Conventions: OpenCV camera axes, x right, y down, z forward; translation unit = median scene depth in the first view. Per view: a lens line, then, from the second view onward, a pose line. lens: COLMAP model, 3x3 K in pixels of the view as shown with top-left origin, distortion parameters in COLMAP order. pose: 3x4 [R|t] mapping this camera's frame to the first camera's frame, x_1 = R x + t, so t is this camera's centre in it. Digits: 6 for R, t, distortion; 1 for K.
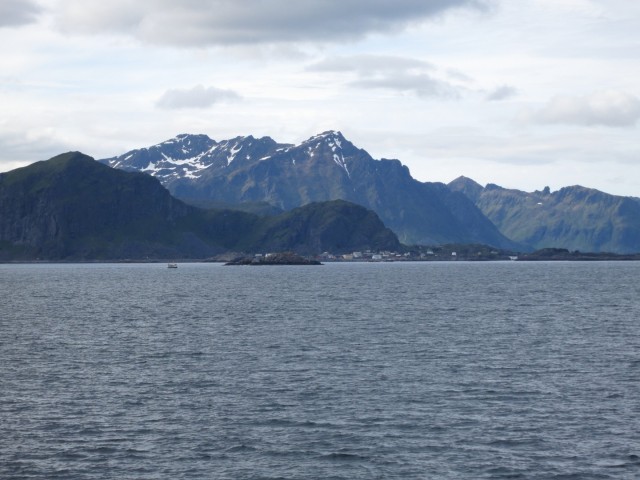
lens RADIAL K [[2273.2, 0, 320.0], [0, 2273.2, 240.0], [0, 0, 1]] dist [0.007031, 0.777194]
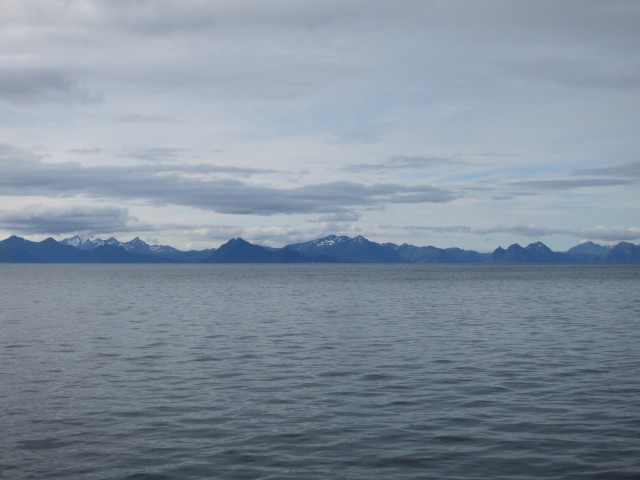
lens RADIAL K [[1005.9, 0, 320.0], [0, 1005.9, 240.0], [0, 0, 1]] dist [0.273575, 0.021942]
pose [[0.991240, 0.000997, -0.132070, 0.187709], [-0.002849, 0.999900, -0.013835, -0.009484], [0.132043, 0.014090, 0.991144, -0.995217]]
